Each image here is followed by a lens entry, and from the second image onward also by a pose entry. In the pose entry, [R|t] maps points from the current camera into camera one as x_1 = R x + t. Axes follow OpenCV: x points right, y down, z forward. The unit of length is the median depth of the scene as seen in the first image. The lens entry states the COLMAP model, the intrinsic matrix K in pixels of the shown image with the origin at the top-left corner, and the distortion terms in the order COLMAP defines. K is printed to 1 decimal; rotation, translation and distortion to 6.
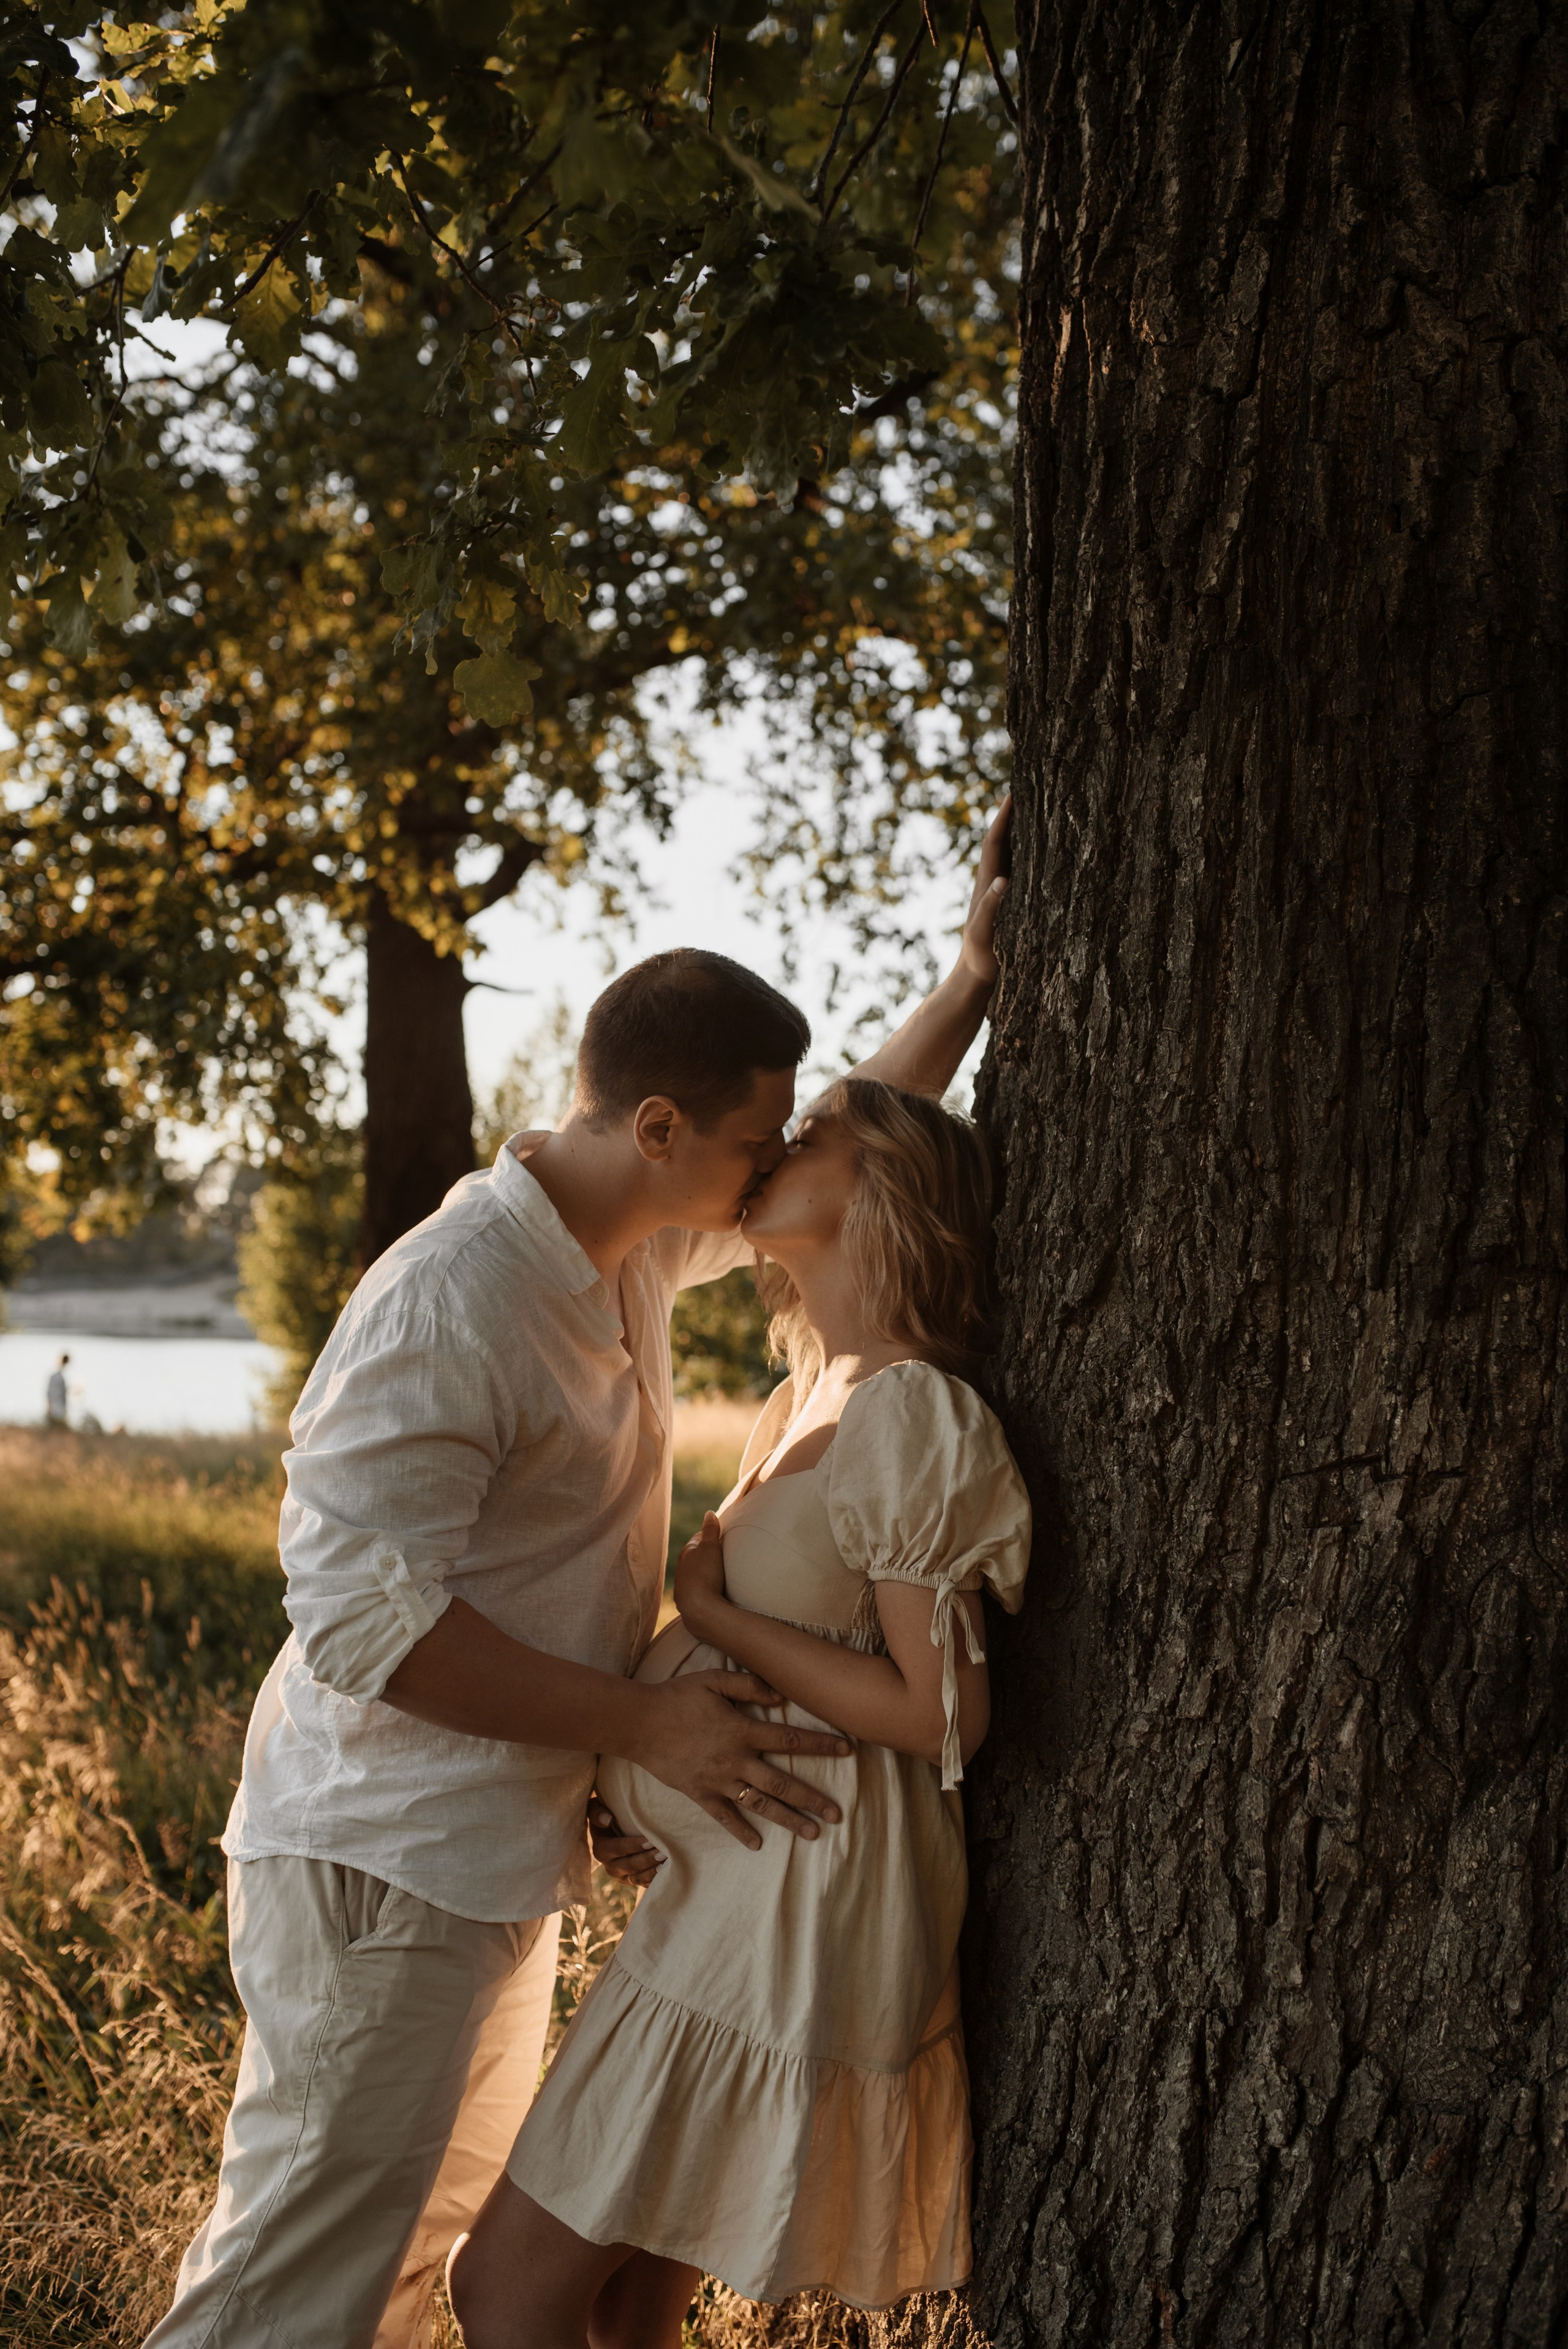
lens RADIAL K [[2255.3, 0, 784.0], [0, 2255.3, 1174.5], [0, 0, 1]] dist [-0.069640, 0.102364]
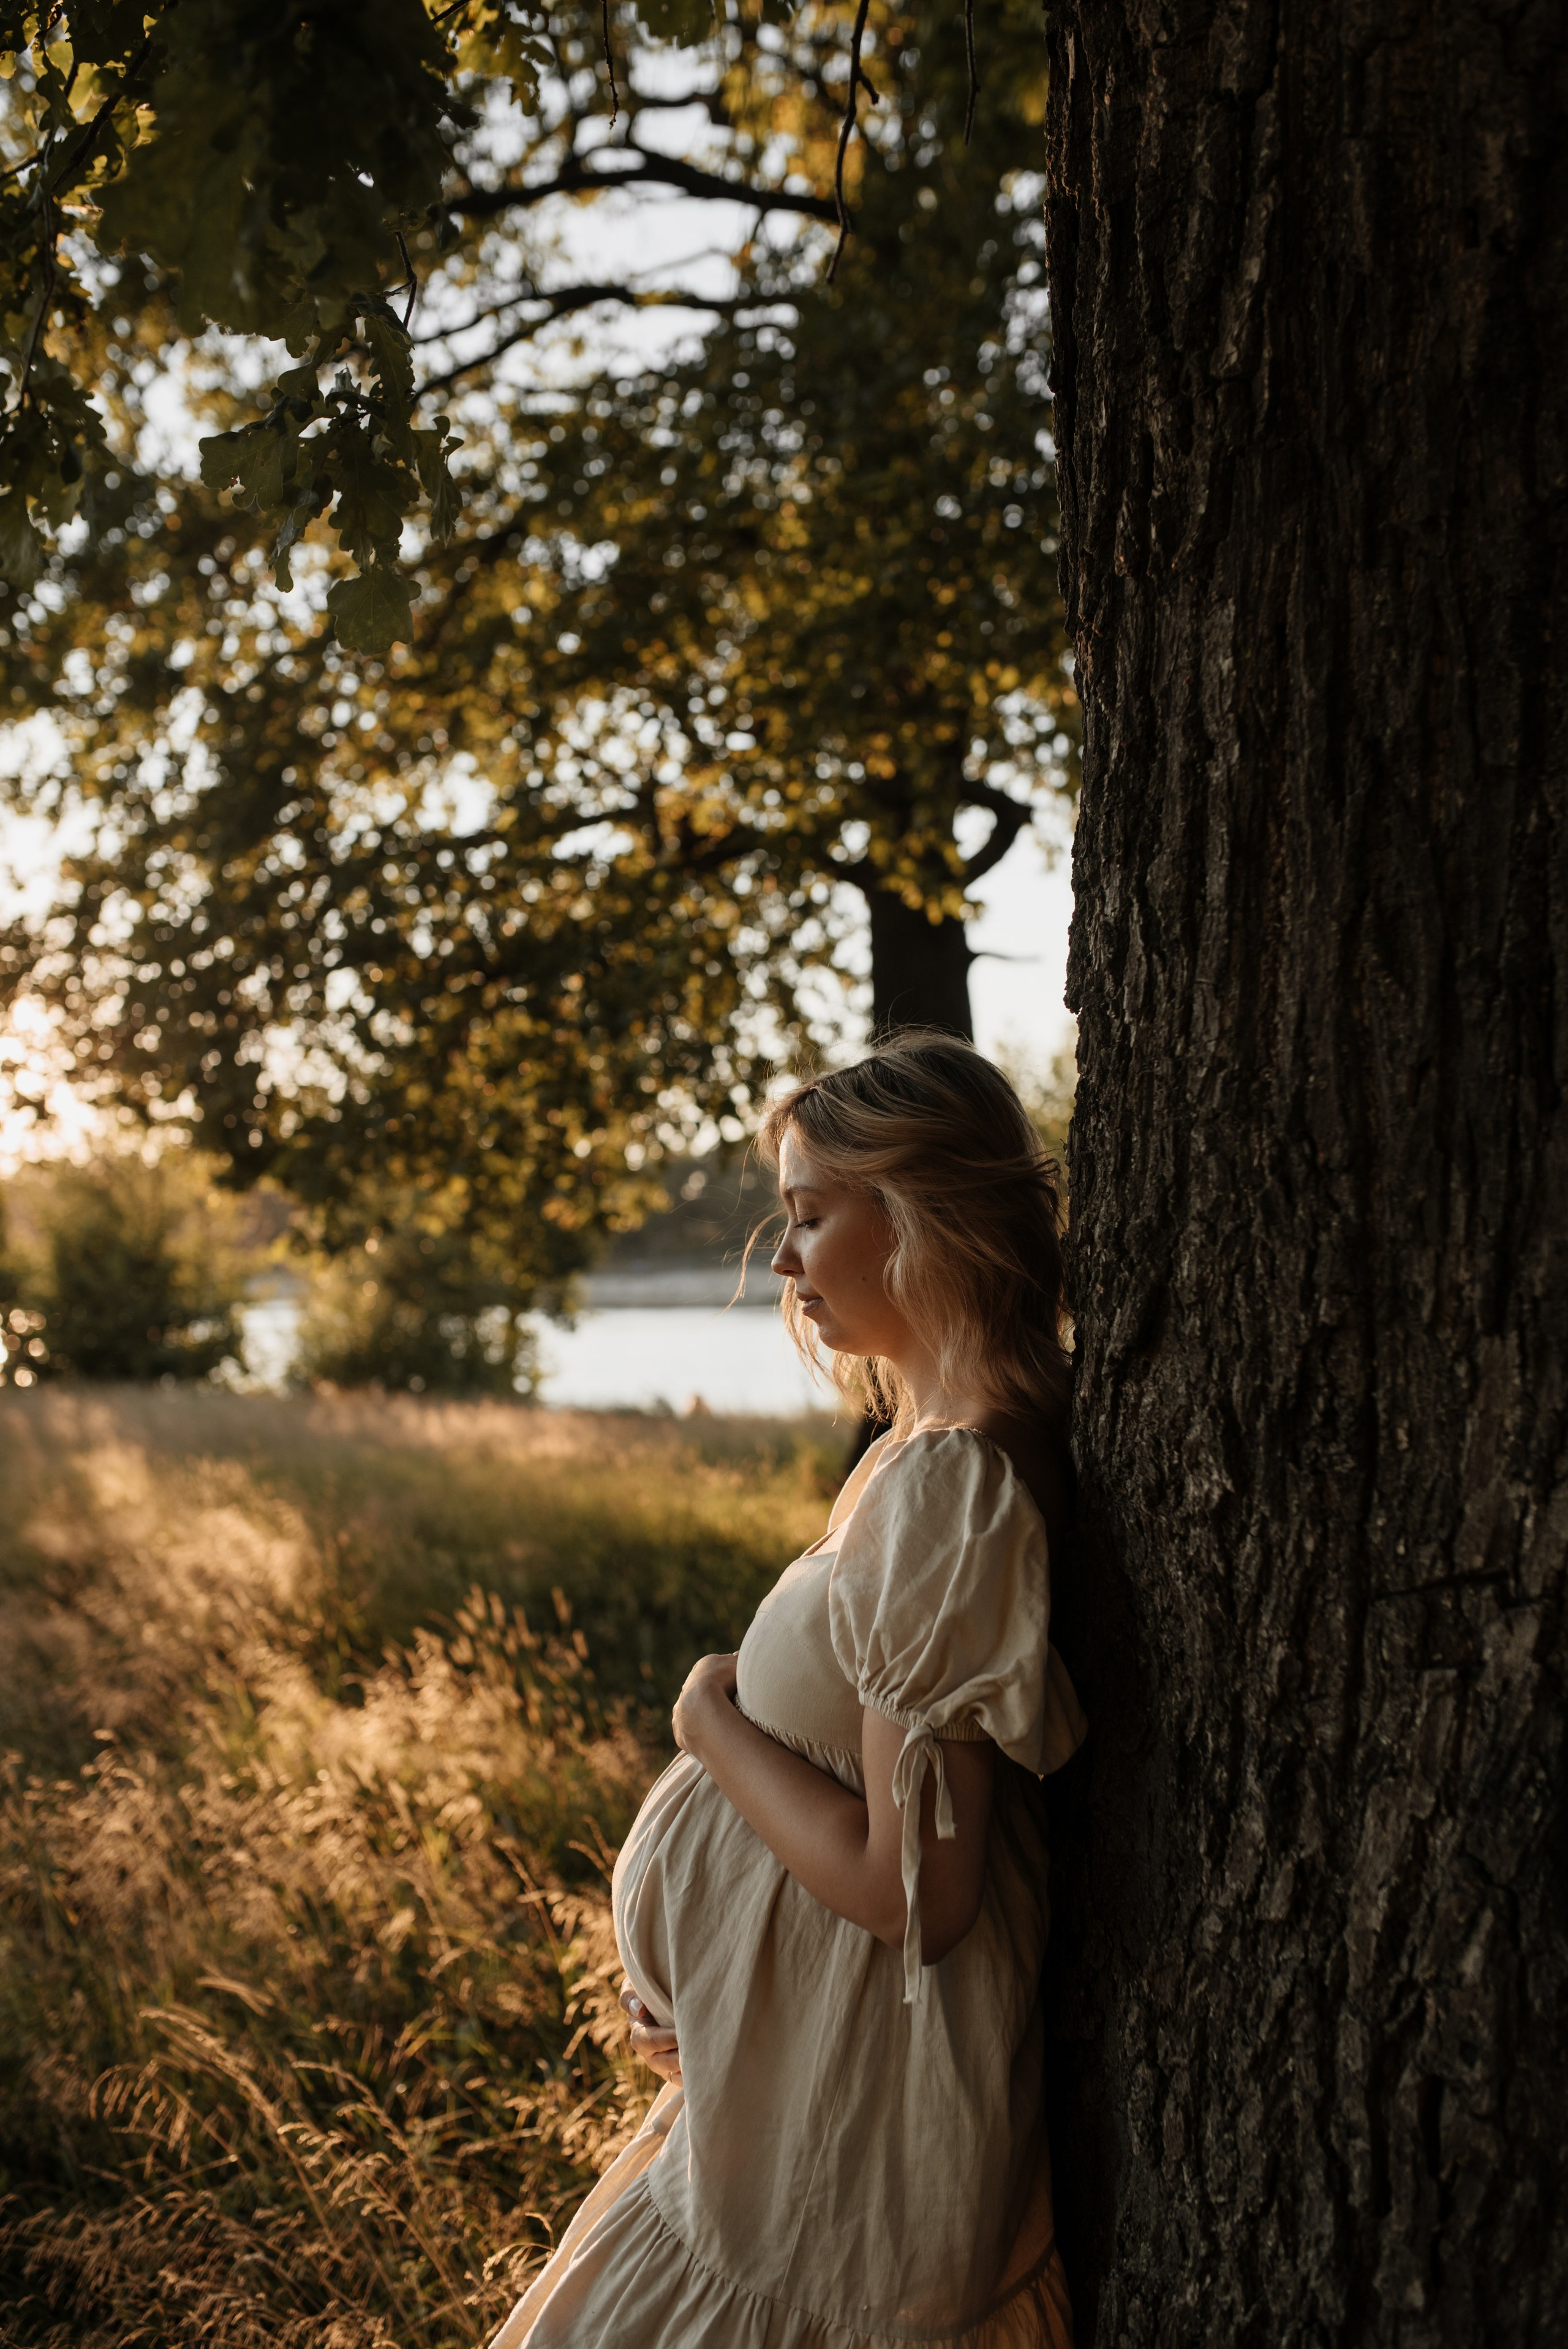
lens RADIAL K [[2255.3, 0, 784.0], [0, 2255.3, 1174.5], [0, 0, 1]] dist [-0.069640, 0.102364]
pose [[0.965481, -0.041036, -0.257222, 0.226018], [0.044962, 0.998945, 0.009396, -0.014901], [0.256565, -0.020637, 0.966307, 0.259869]]
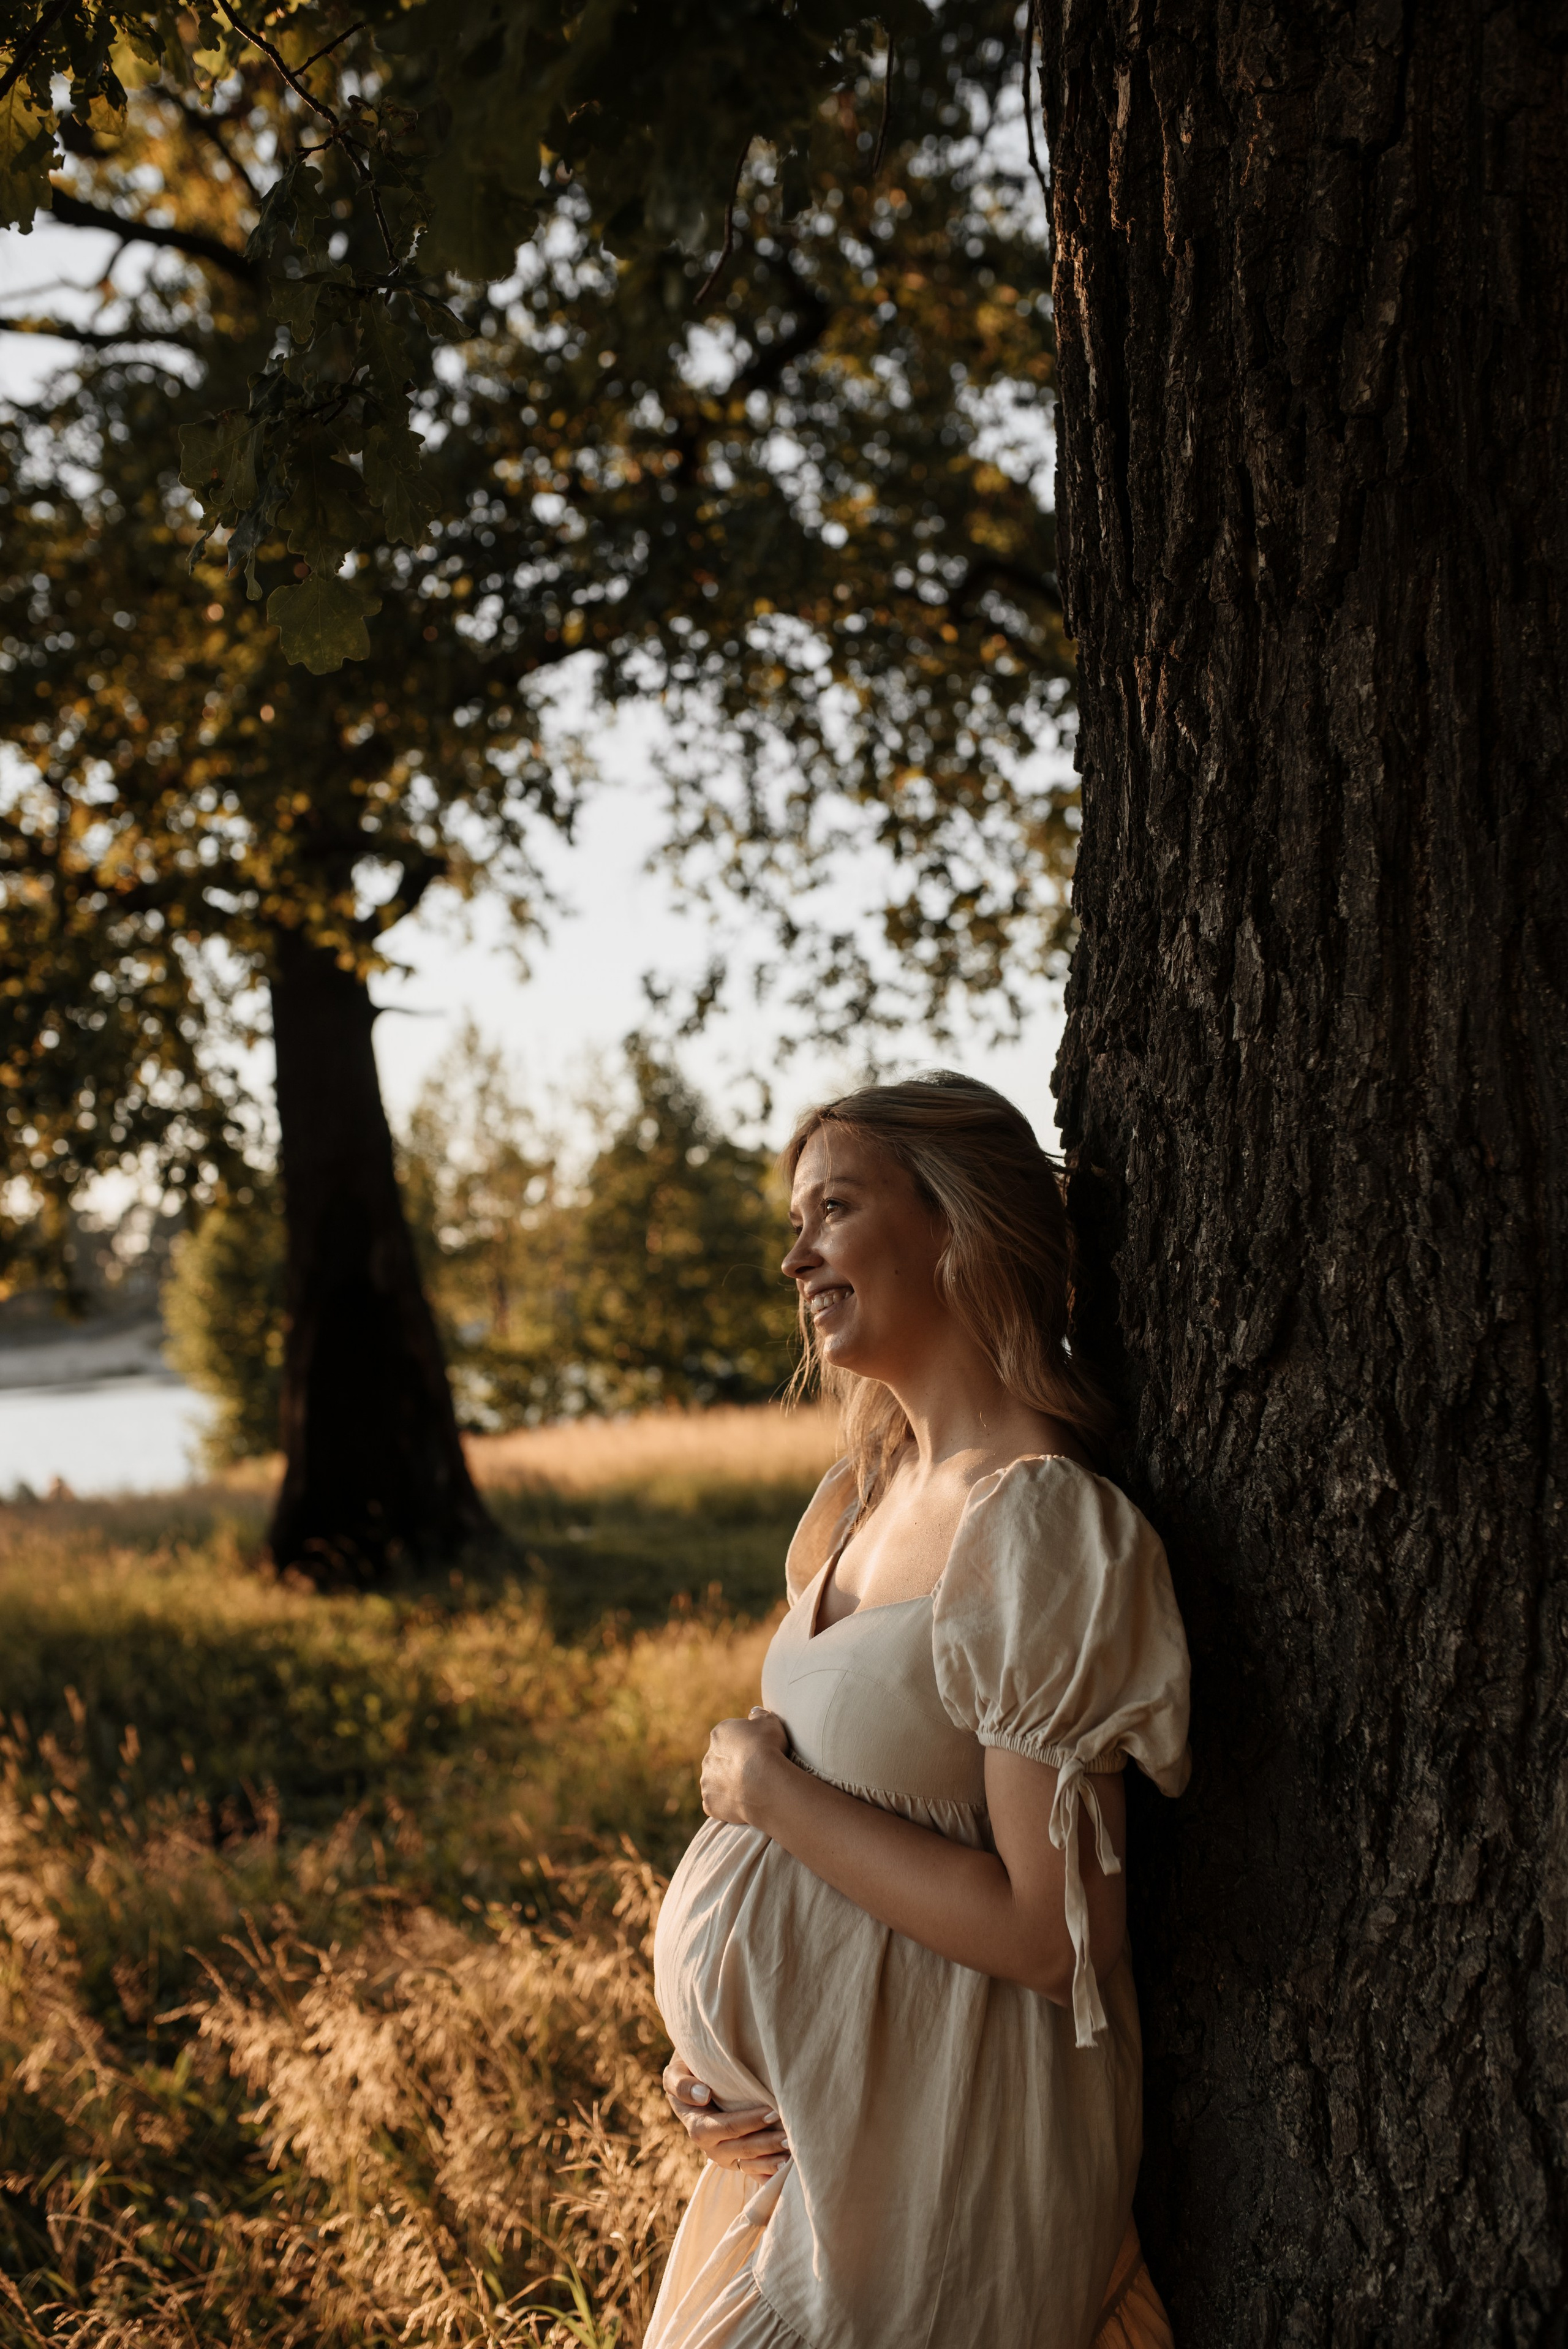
lens RADIAL K [[2255.3, 0, 784.0], [0, 2255.3, 1174.5], [0, 0, 1]] dist [-0.069640, 0.102364]
pose [[0.996127, -0.080627, 0.035063, -0.049936], [0.080575, 0.996744, 0.002900, -0.022405], [-0.035183, -0.000063, 0.999381, 0.257950]]
